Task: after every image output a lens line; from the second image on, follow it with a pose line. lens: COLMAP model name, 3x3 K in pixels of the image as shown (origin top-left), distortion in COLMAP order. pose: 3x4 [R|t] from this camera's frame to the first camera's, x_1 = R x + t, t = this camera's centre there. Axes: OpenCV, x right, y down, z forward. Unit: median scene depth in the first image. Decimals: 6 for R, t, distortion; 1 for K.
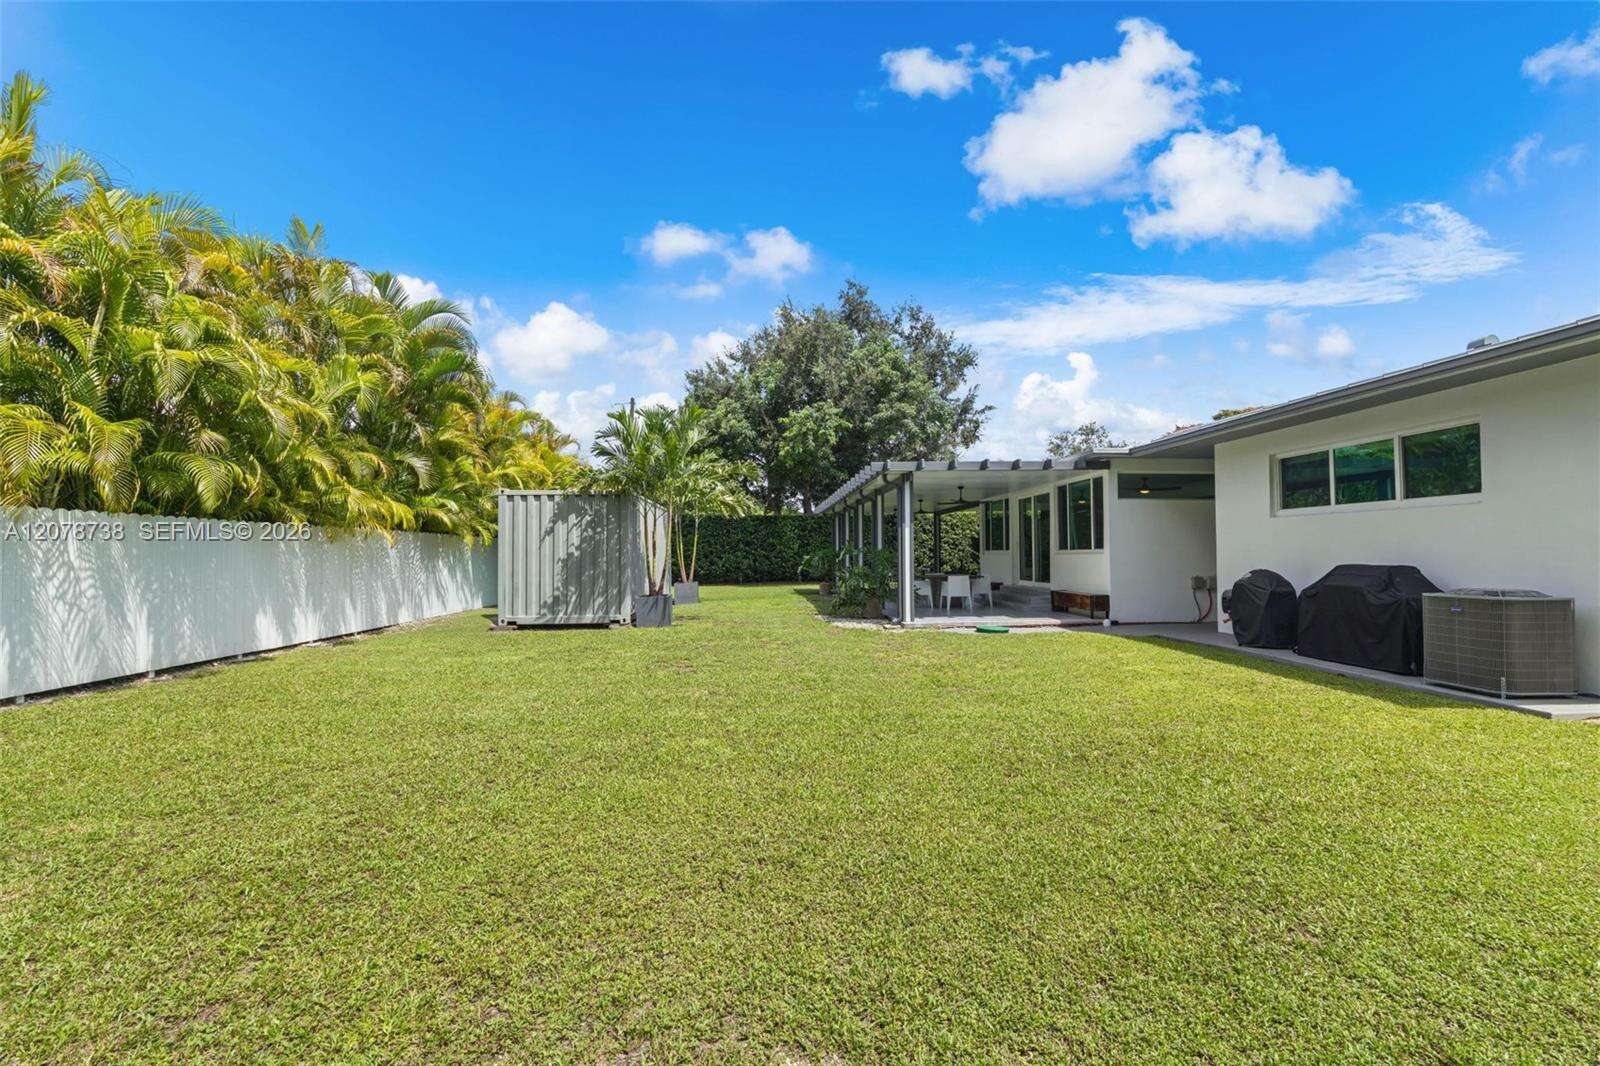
lens RADIAL K [[645.1, 0, 799.4], [0, 645.1, 534.8], [0, 0, 1]] dist [0.003946, 0.000453]
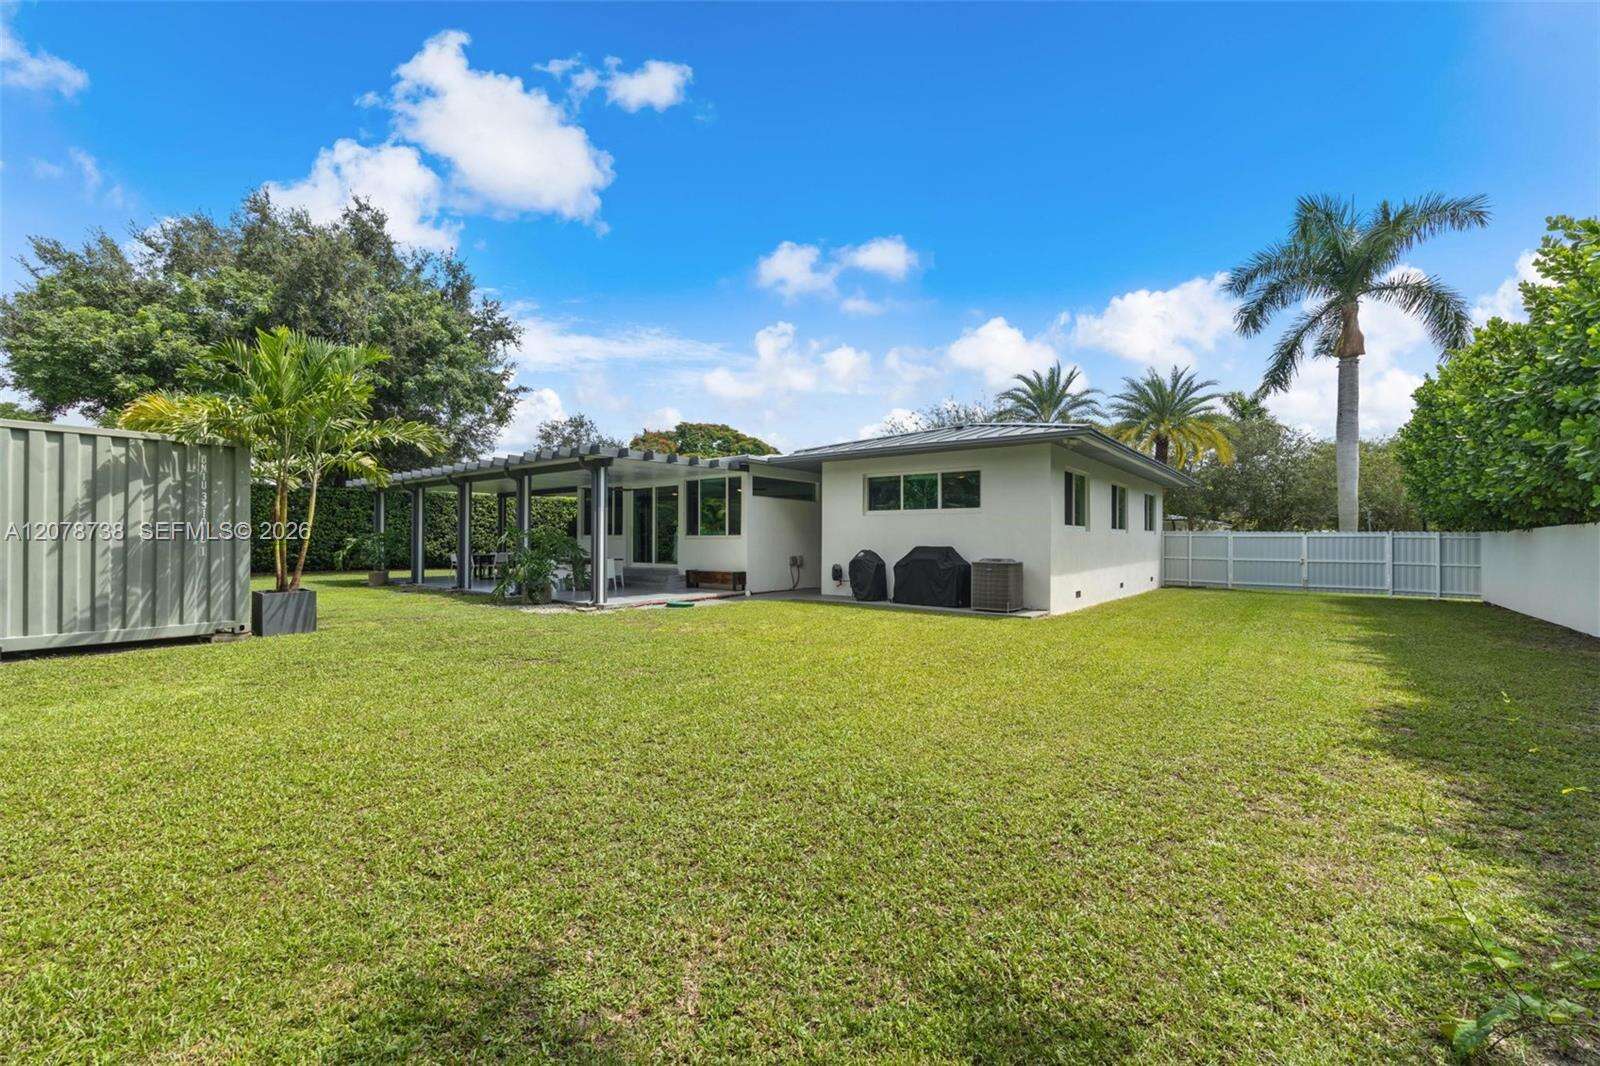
lens RADIAL K [[645.1, 0, 800.1], [0, 645.1, 540.0], [0, 0, 1]] dist [0.003946, 0.000453]
pose [[0.665086, 0.007205, 0.746732, -0.391469], [-0.029633, 0.999420, 0.016751, 0.007290], [-0.746179, -0.033269, 0.664914, 0.083096]]
